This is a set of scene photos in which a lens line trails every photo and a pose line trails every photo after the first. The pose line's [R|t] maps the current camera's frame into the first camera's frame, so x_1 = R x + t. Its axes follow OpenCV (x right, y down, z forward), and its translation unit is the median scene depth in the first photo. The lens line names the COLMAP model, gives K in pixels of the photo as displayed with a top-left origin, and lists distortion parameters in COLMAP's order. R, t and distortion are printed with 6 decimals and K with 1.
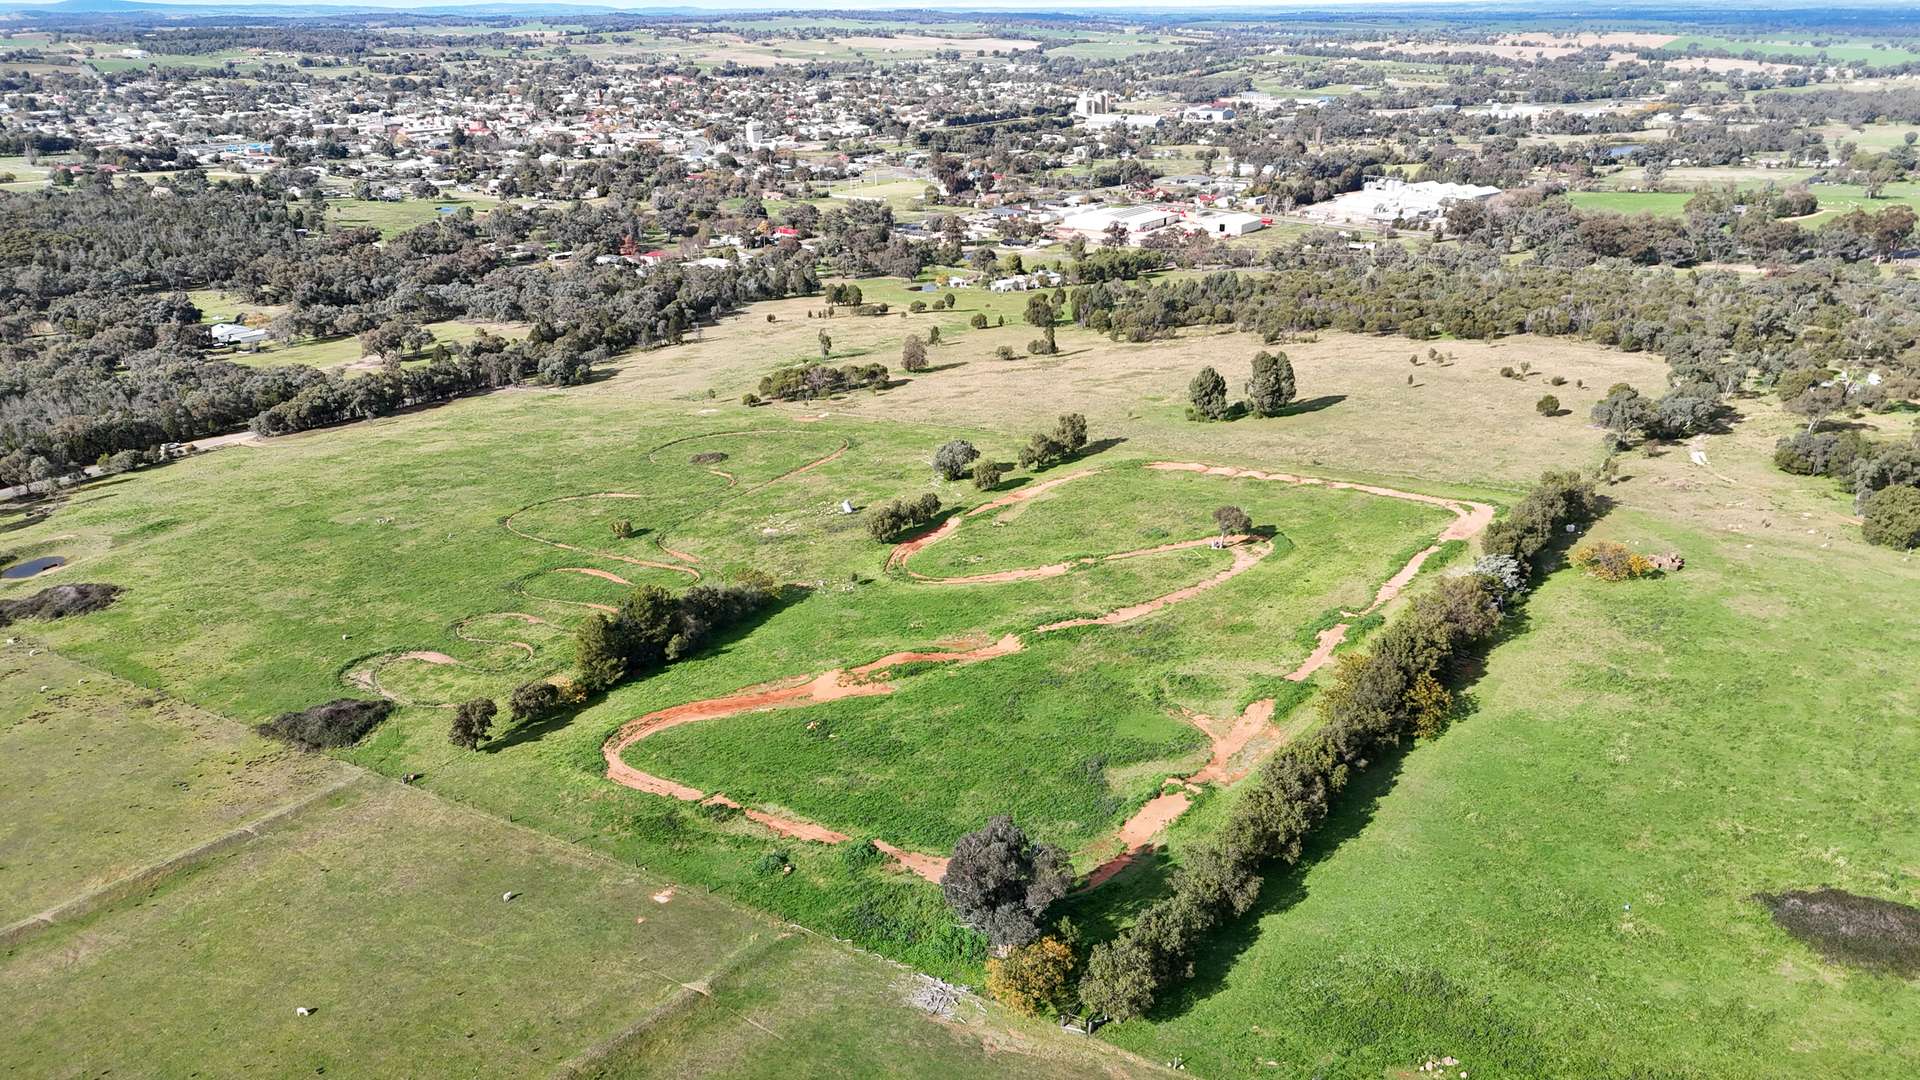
lens RADIAL K [[1409.8, 0, 953.1], [0, 1409.8, 533.0], [0, 0, 1]] dist [0.070604, -0.061327]
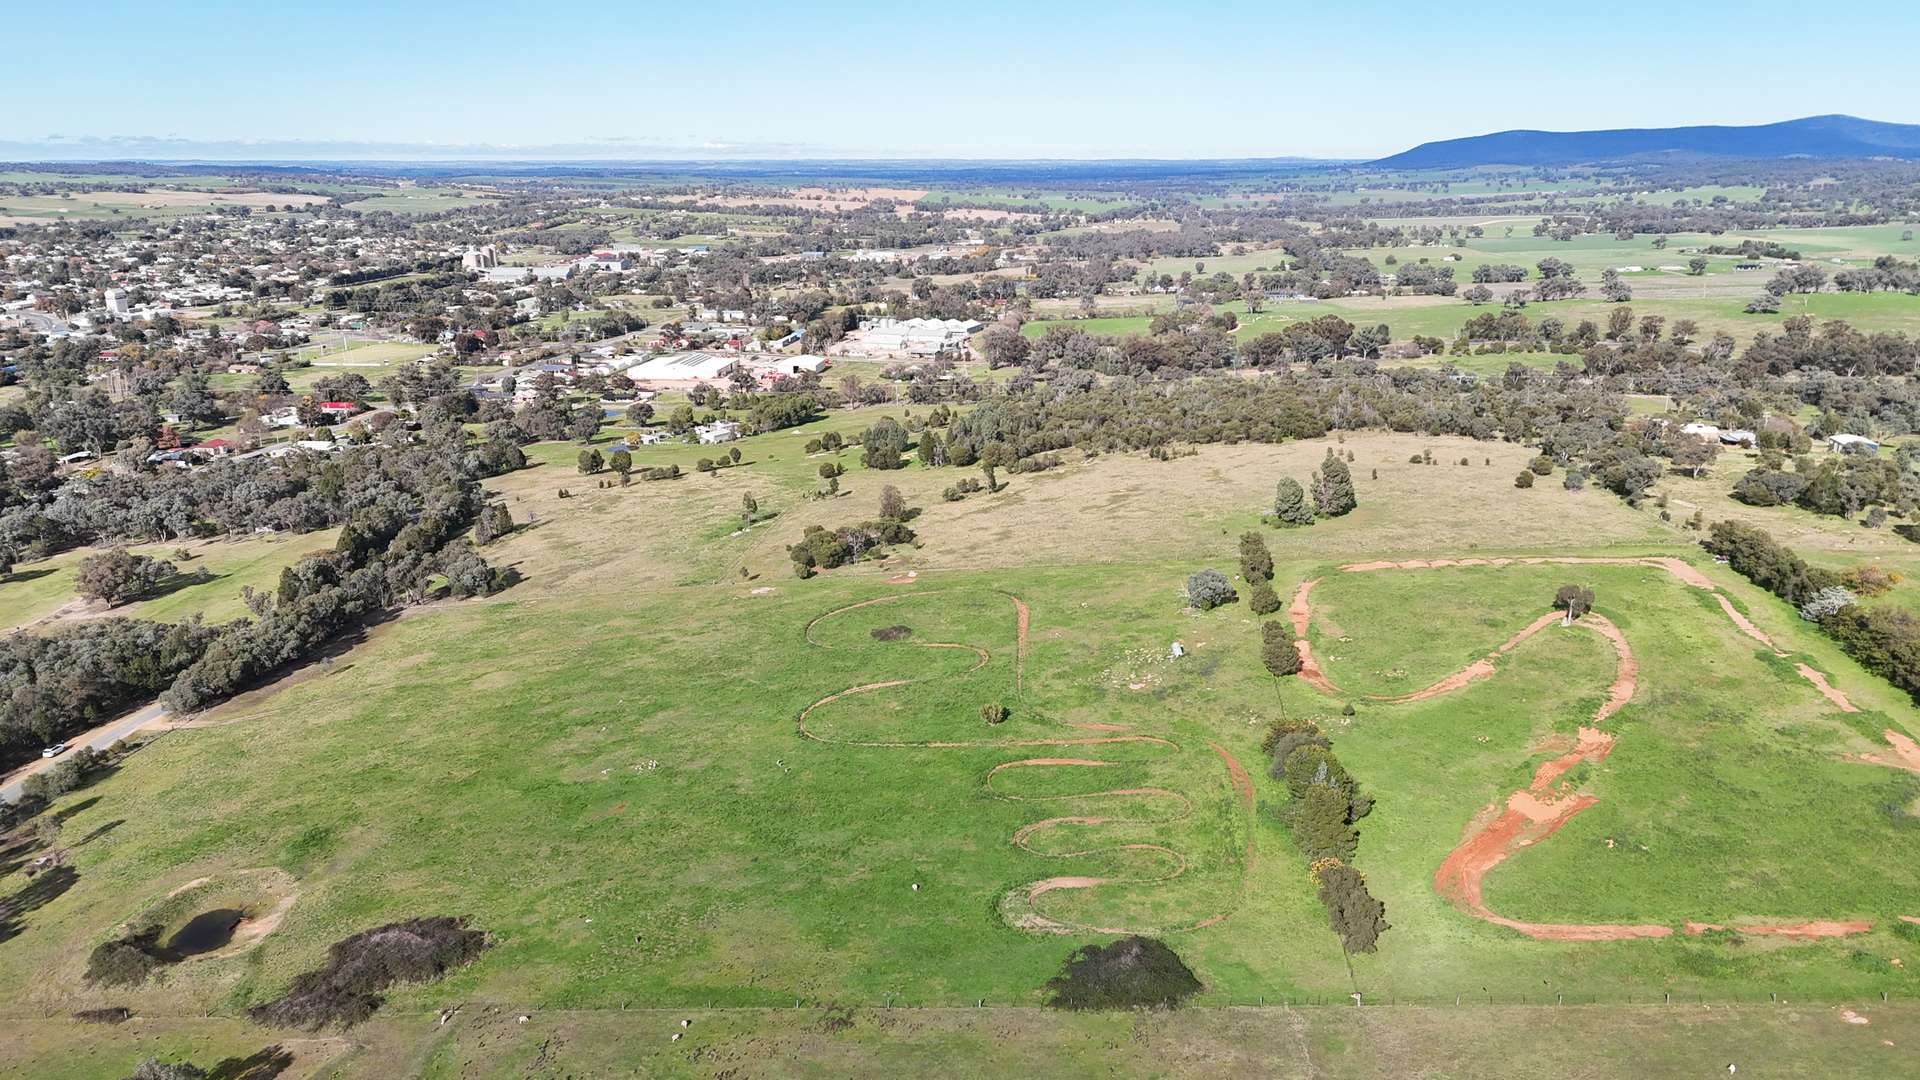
lens RADIAL K [[1409.8, 0, 966.2], [0, 1409.8, 545.2], [0, 0, 1]] dist [0.070604, -0.061327]
pose [[0.875410, -0.128391, 0.466017, -0.085687], [0.170277, 0.984191, -0.048713, -0.008935], [-0.452396, 0.121996, 0.883434, 0.026722]]
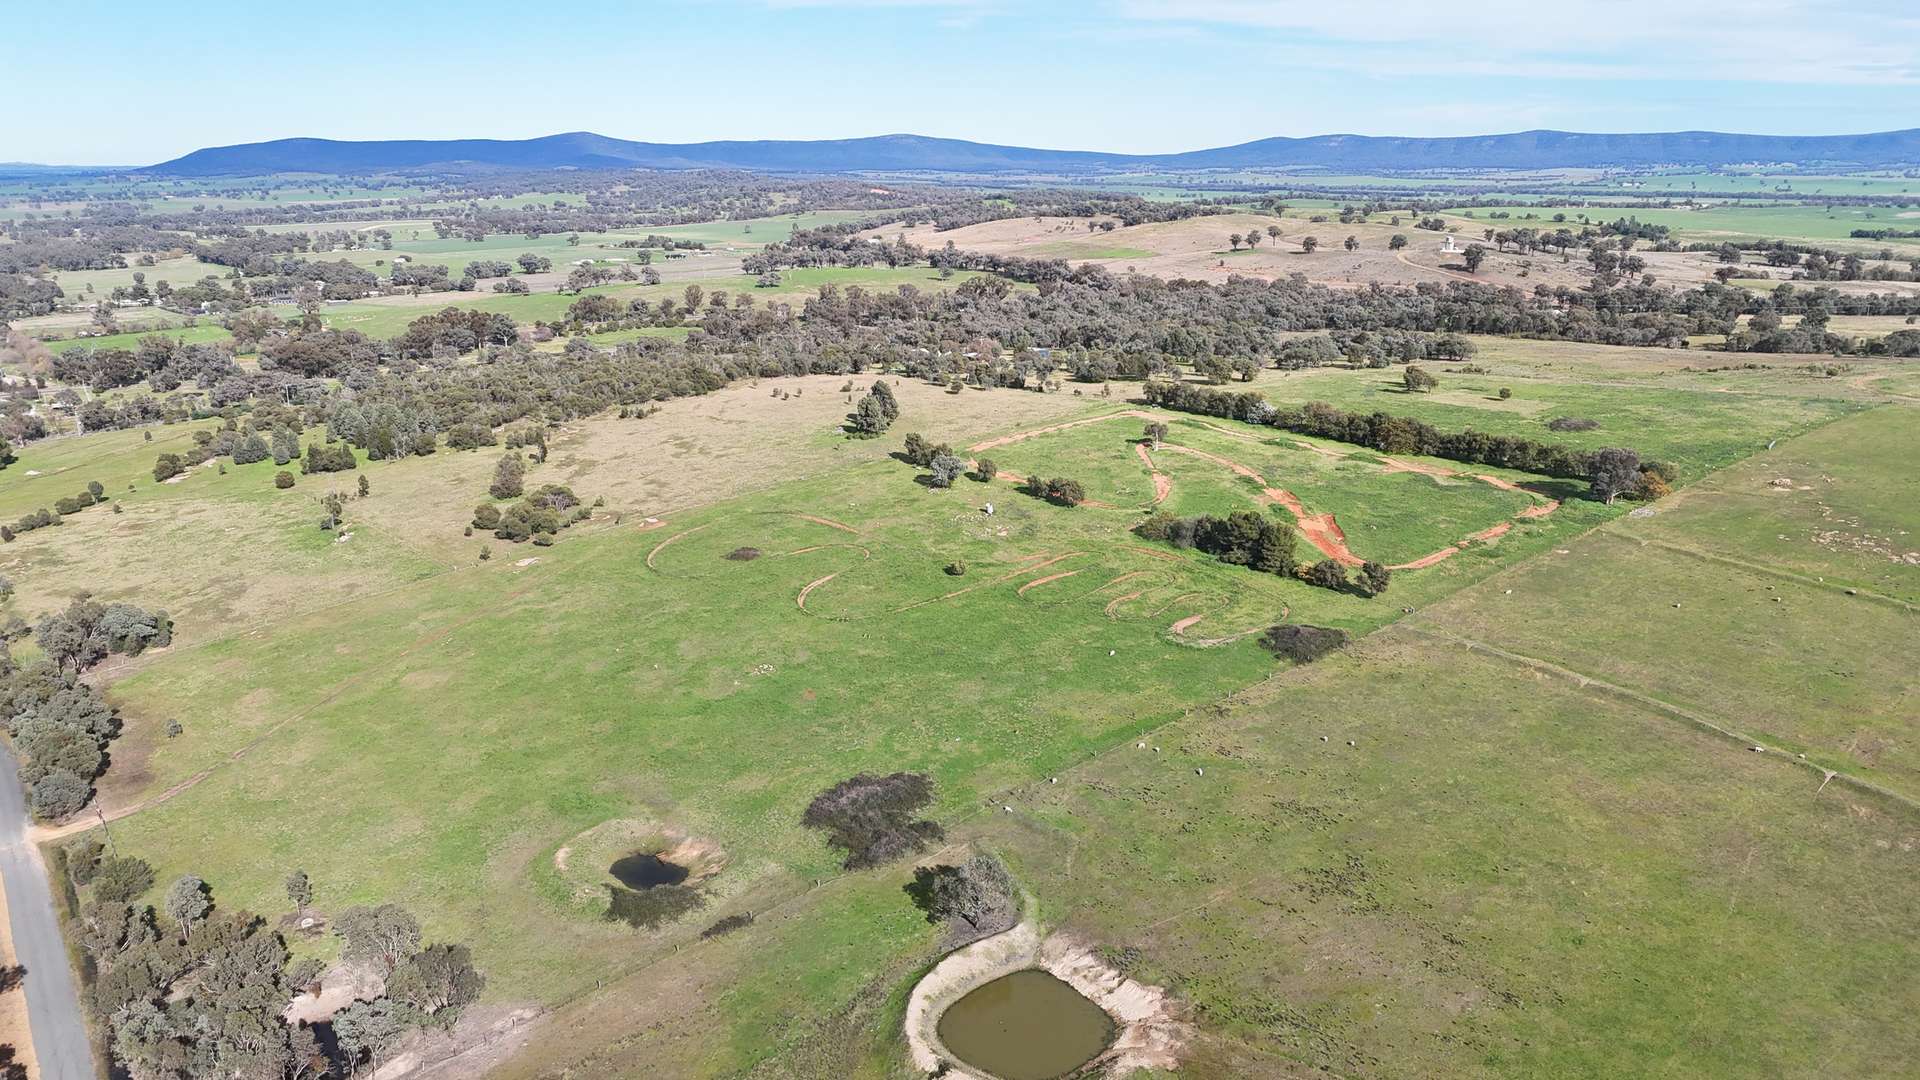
lens RADIAL K [[1409.8, 0, 955.6], [0, 1409.8, 533.7], [0, 0, 1]] dist [0.070604, -0.061327]
pose [[0.269715, -0.242111, 0.932006, -0.168600], [0.338616, 0.929907, 0.143573, -0.025218], [-0.901440, 0.276868, 0.332792, 0.080579]]
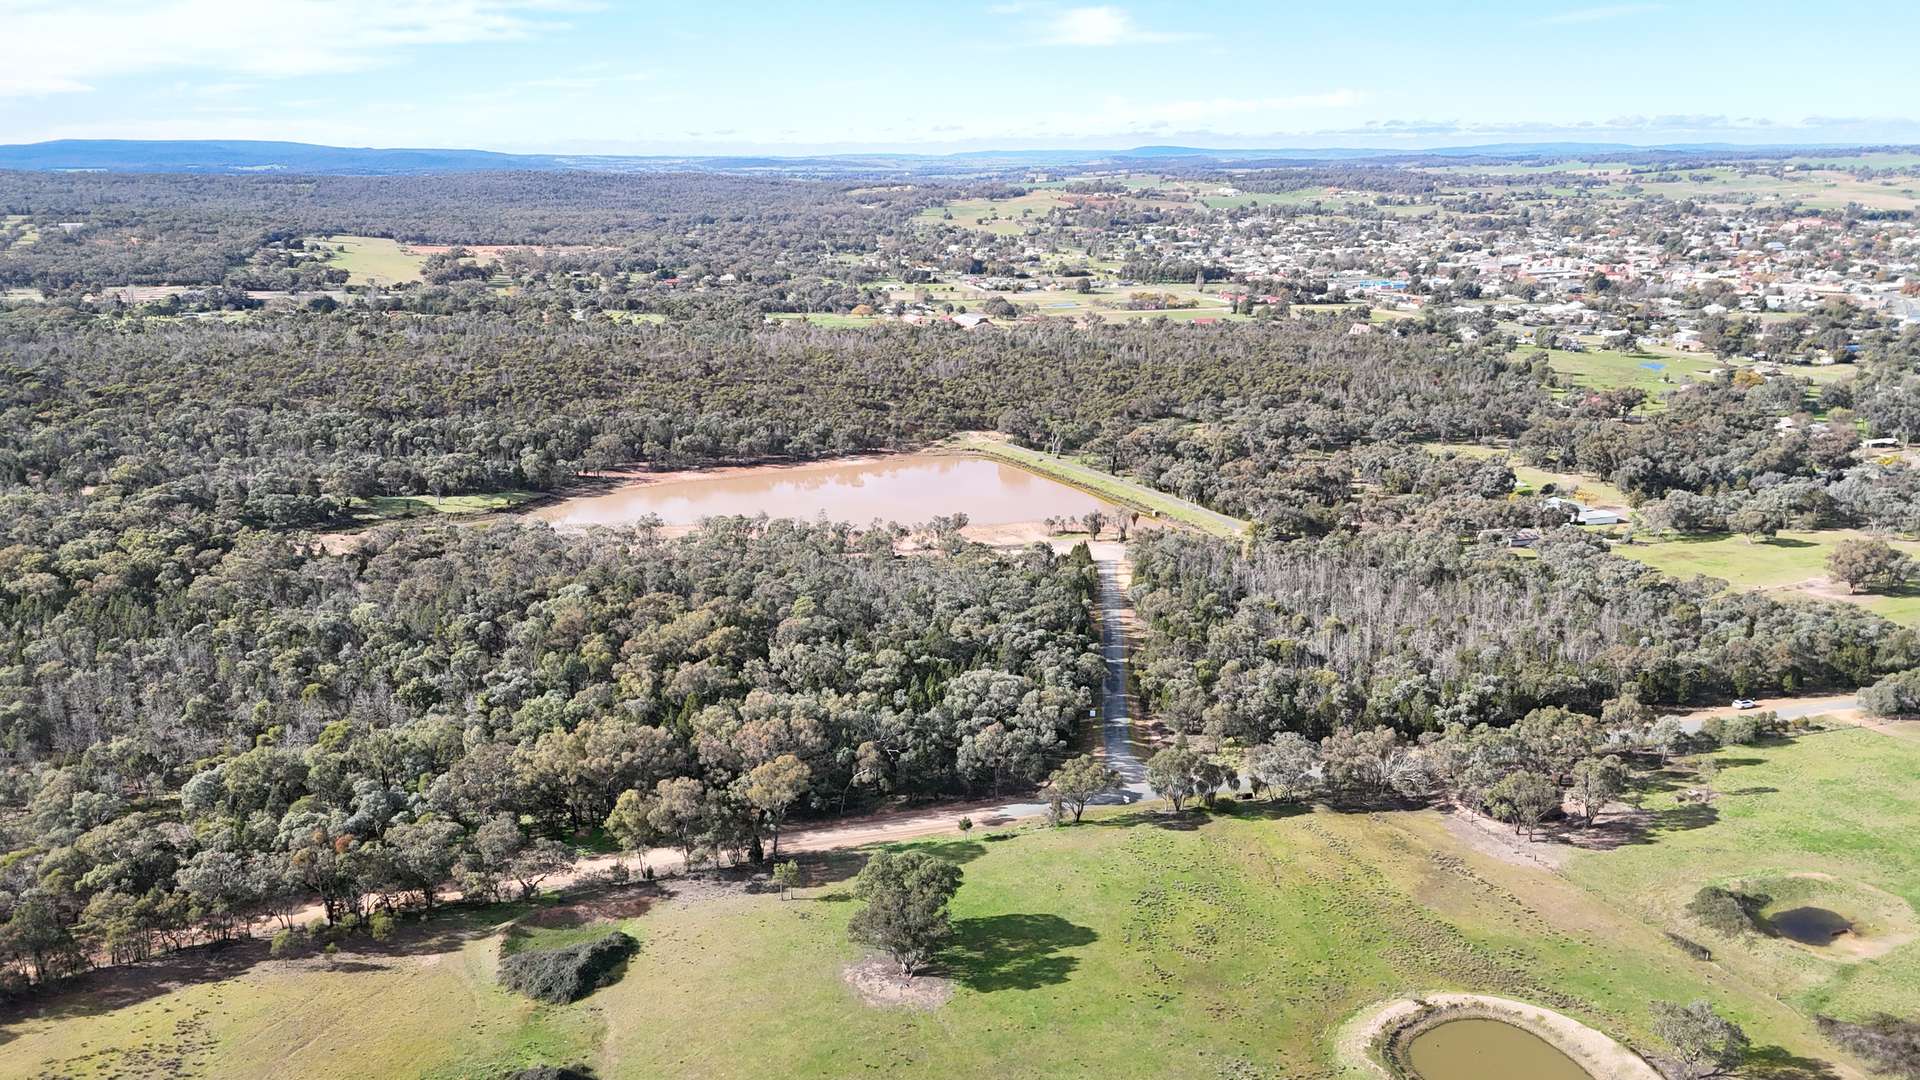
lens RADIAL K [[1409.8, 0, 956.1], [0, 1409.8, 548.5], [0, 0, 1]] dist [0.070604, -0.061327]
pose [[0.799203, 0.162733, -0.578613, -0.082181], [-0.207757, 0.978108, -0.011873, -0.008096], [0.564014, 0.129700, 0.815516, 0.024606]]
